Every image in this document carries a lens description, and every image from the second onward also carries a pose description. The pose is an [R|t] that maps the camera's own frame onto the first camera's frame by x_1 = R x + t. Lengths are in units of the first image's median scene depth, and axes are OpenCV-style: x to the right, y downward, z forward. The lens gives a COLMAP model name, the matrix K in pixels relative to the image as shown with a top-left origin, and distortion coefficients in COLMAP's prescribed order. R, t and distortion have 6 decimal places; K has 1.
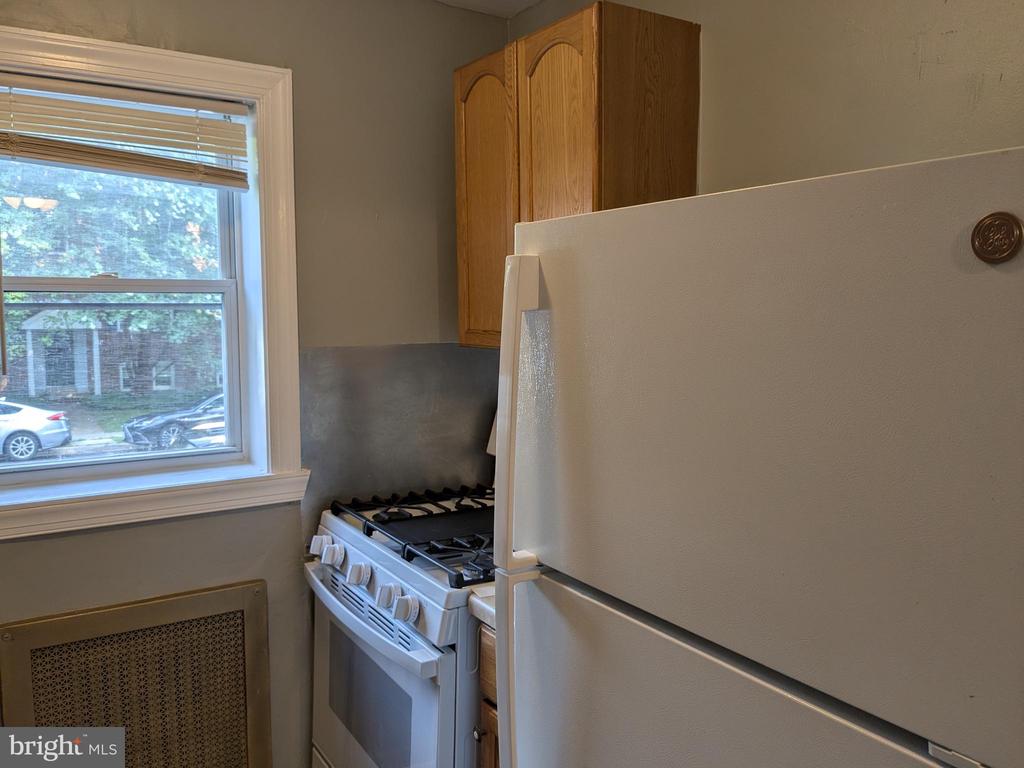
lens RADIAL K [[814.6, 0, 509.4], [0, 814.6, 389.3], [0, 0, 1]] dist [0.076653, -0.129493]
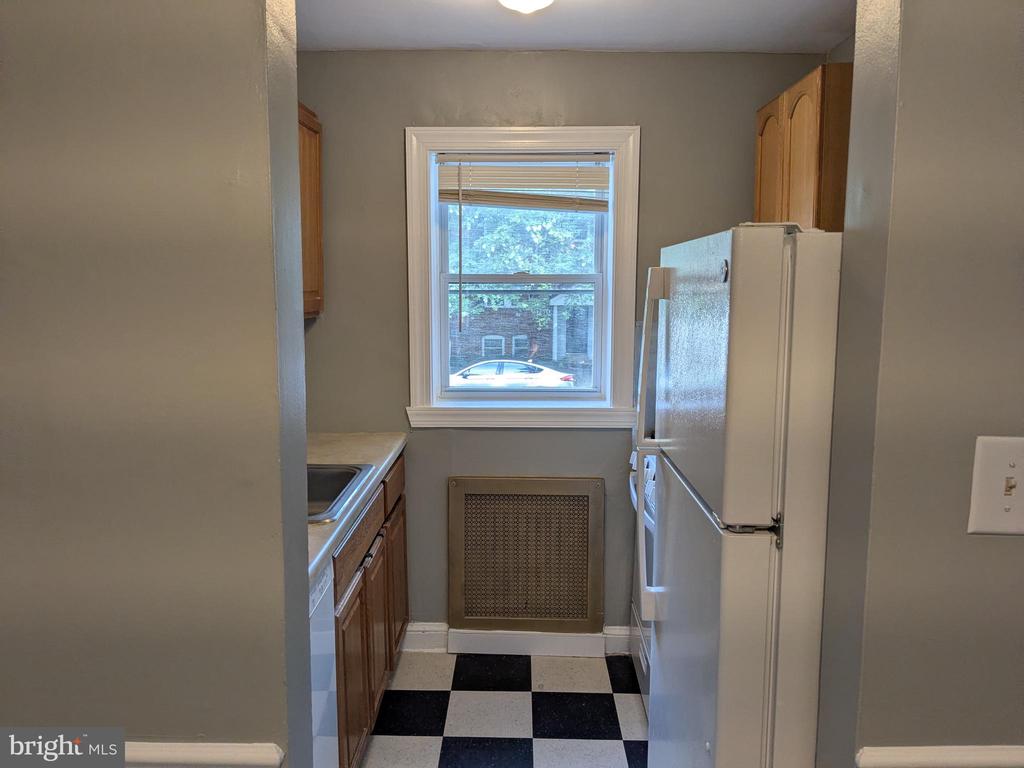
lens RADIAL K [[807.8, 0, 510.2], [0, 807.8, 392.6], [0, 0, 1]] dist [0.060093, -0.103127]
pose [[0.829535, 0.075023, -0.553392, 0.350103], [-0.057827, 0.997148, 0.048499, 0.017350], [0.555453, -0.008230, 0.831507, -0.293157]]
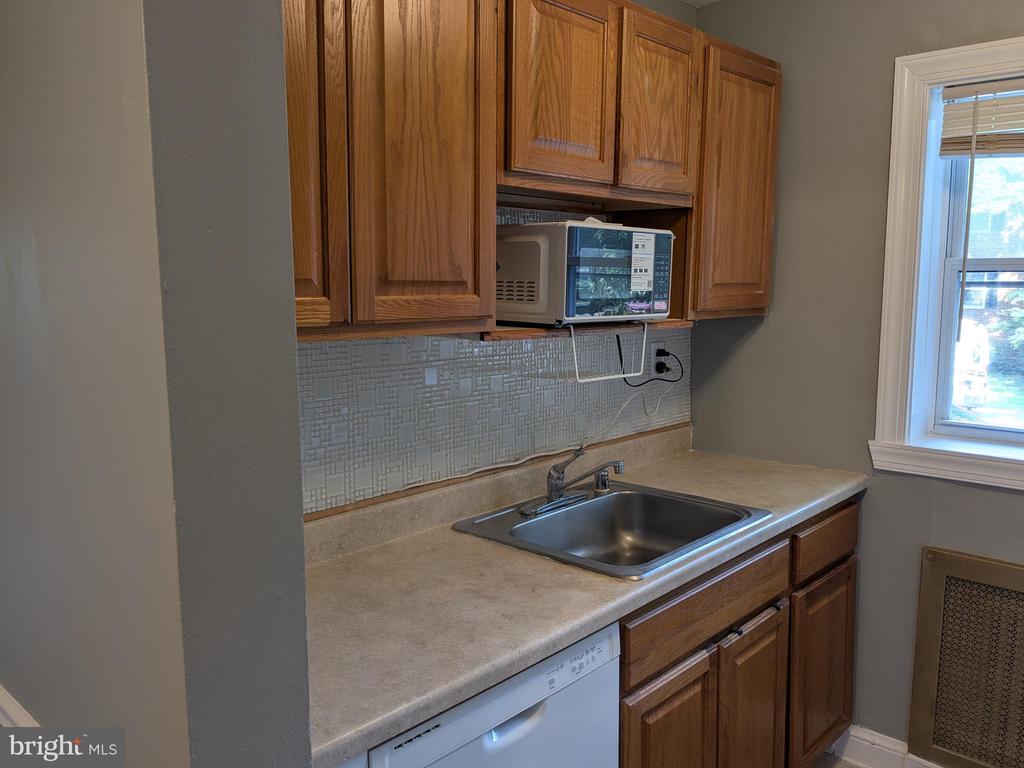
lens RADIAL K [[807.8, 0, 510.2], [0, 807.8, 392.6], [0, 0, 1]] dist [0.060093, -0.103127]
pose [[0.236224, 0.129555, -0.963023, 0.314116], [-0.099639, 0.989077, 0.108619, -0.007476], [0.966576, 0.070296, 0.246553, 0.074893]]
